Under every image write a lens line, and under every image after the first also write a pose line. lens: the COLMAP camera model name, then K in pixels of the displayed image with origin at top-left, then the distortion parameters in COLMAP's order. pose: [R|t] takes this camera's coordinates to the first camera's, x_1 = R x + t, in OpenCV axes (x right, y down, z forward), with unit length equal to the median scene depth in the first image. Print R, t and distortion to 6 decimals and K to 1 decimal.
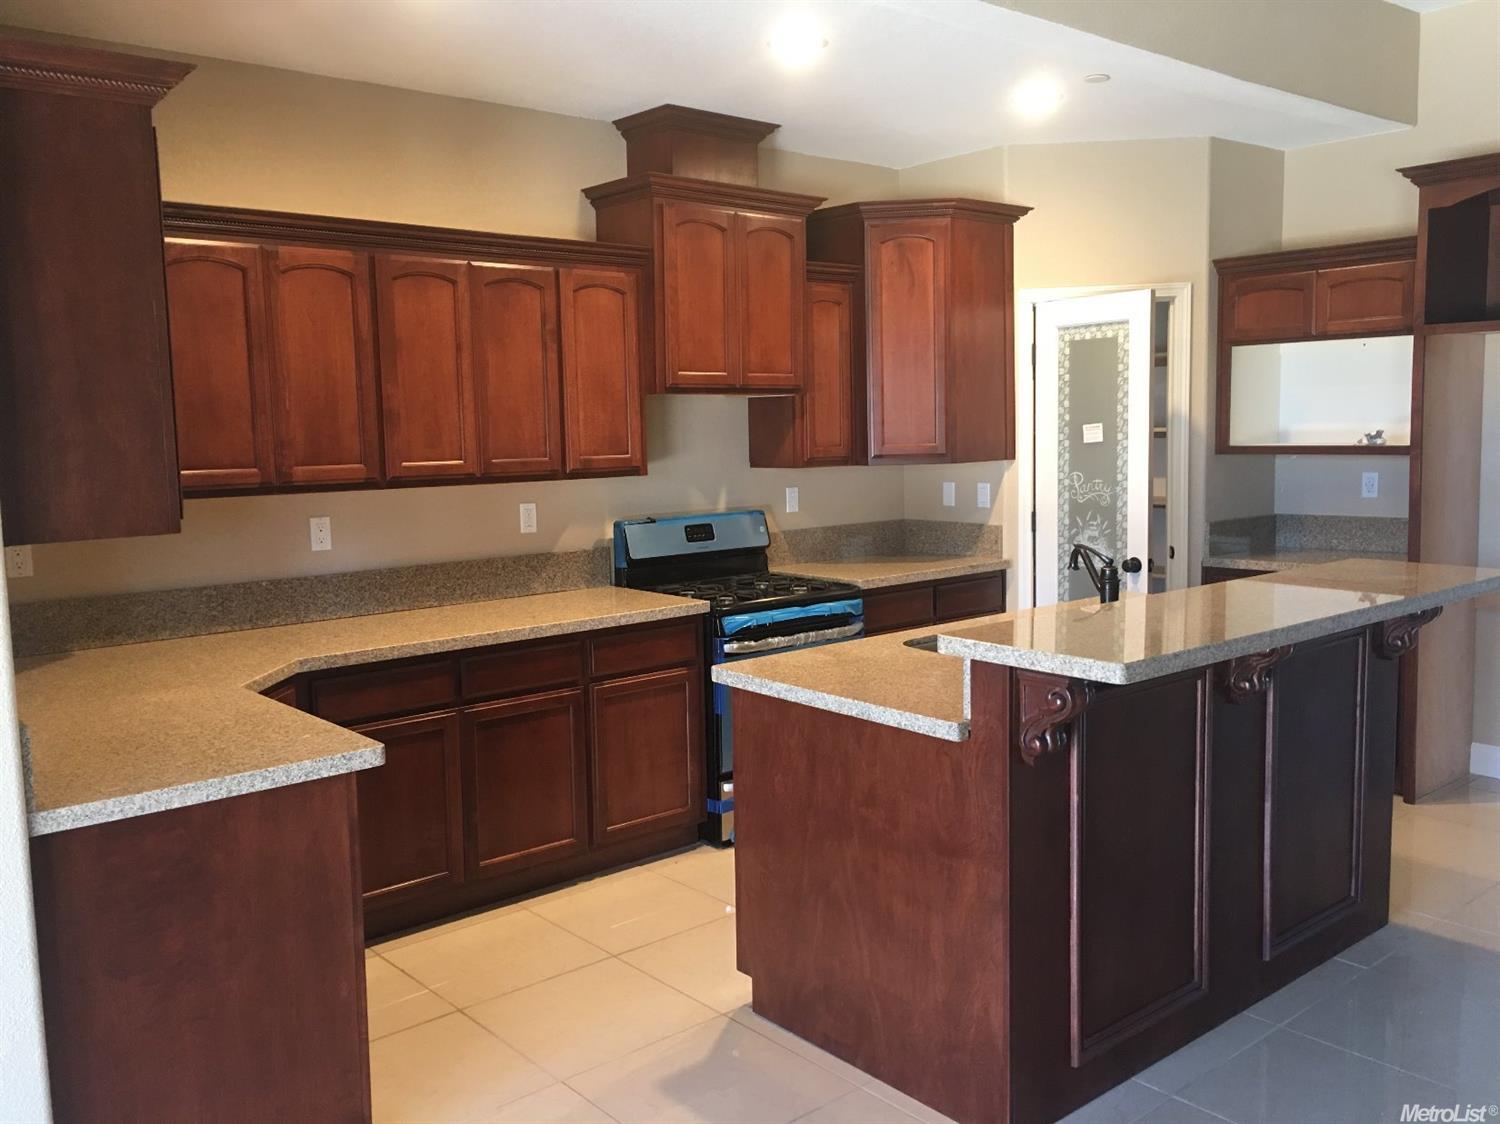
lens RADIAL K [[1274.2, 0, 746.5], [0, 1274.2, 547.2], [0, 0, 1]] dist [0.061231, -0.047968]
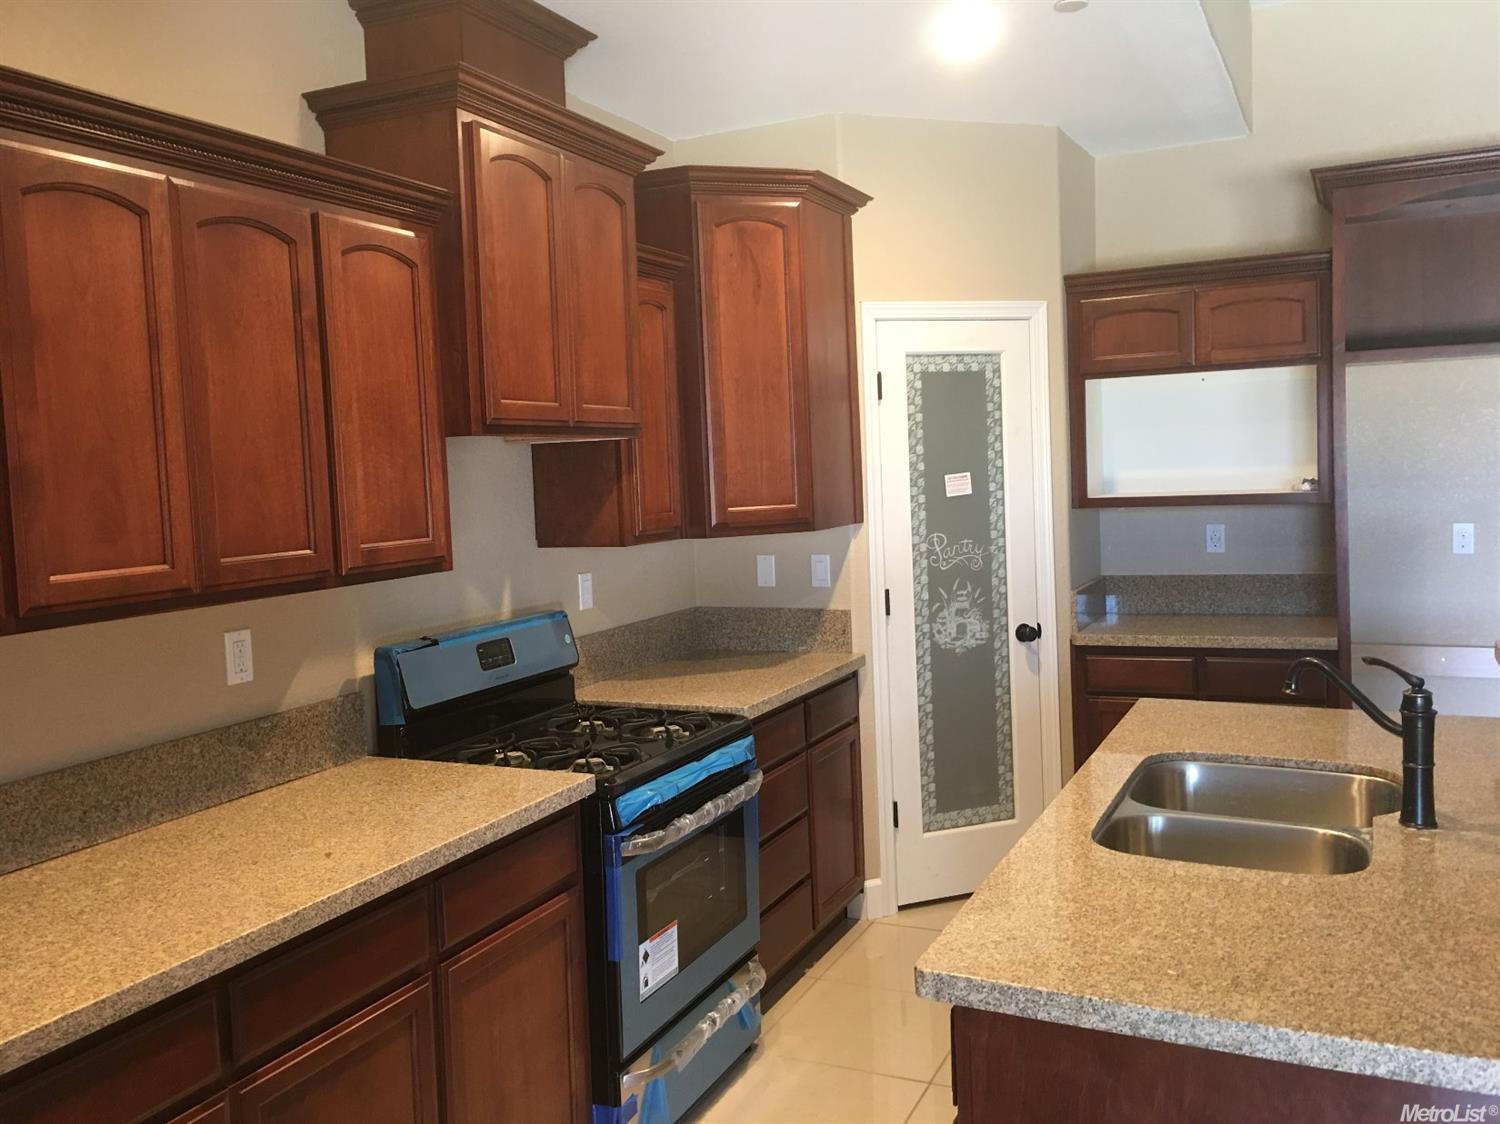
lens RADIAL K [[1274.2, 0, 741.3], [0, 1274.2, 541.8], [0, 0, 1]] dist [0.061231, -0.047968]
pose [[0.912439, -0.040091, 0.407245, -0.191483], [0.060716, 0.997437, -0.037843, -0.037372], [-0.404684, 0.059256, 0.912535, 0.381842]]
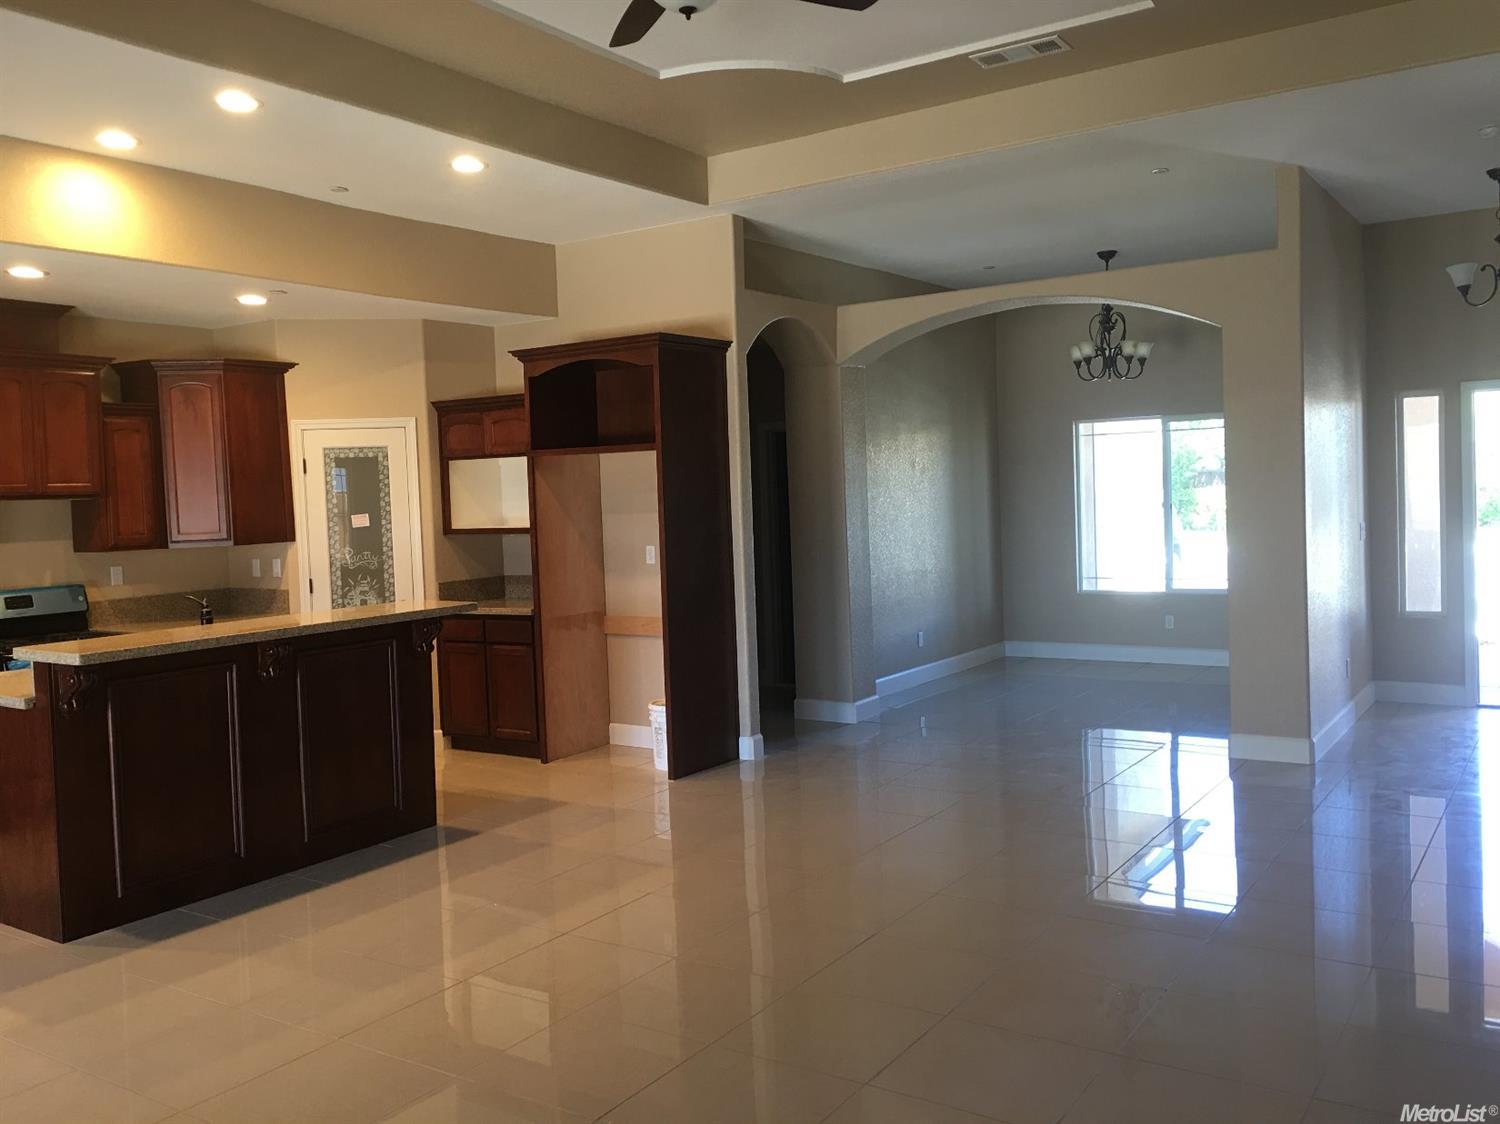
lens RADIAL K [[1274.2, 0, 740.3], [0, 1274.2, 543.7], [0, 0, 1]] dist [0.061231, -0.047968]
pose [[0.964729, -0.024977, 0.262059, 0.355347], [0.041185, 0.997551, -0.056539, 0.036568], [-0.260005, 0.065338, 0.963394, -0.528264]]
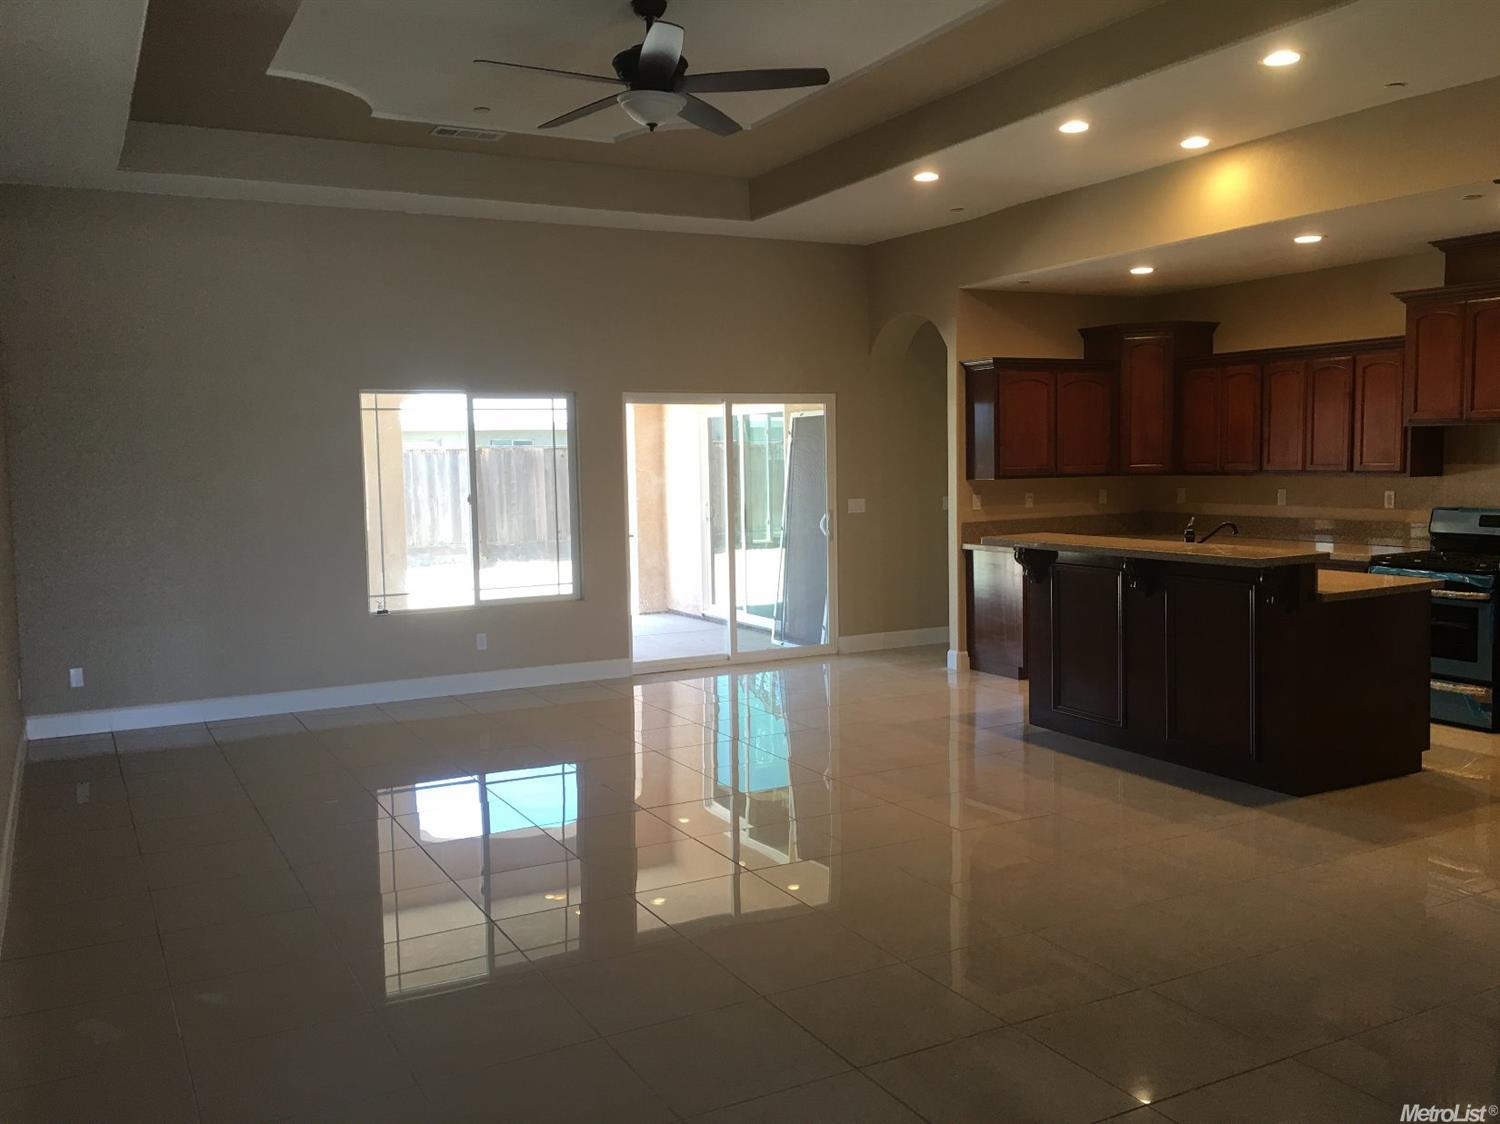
lens RADIAL K [[1274.2, 0, 767.9], [0, 1274.2, 525.1], [0, 0, 1]] dist [0.061231, -0.047968]
pose [[-0.206123, 0.077394, -0.975461, 1.598108], [-0.074502, 0.992732, 0.094507, -0.086367], [0.975686, 0.092154, -0.198859, 0.527899]]
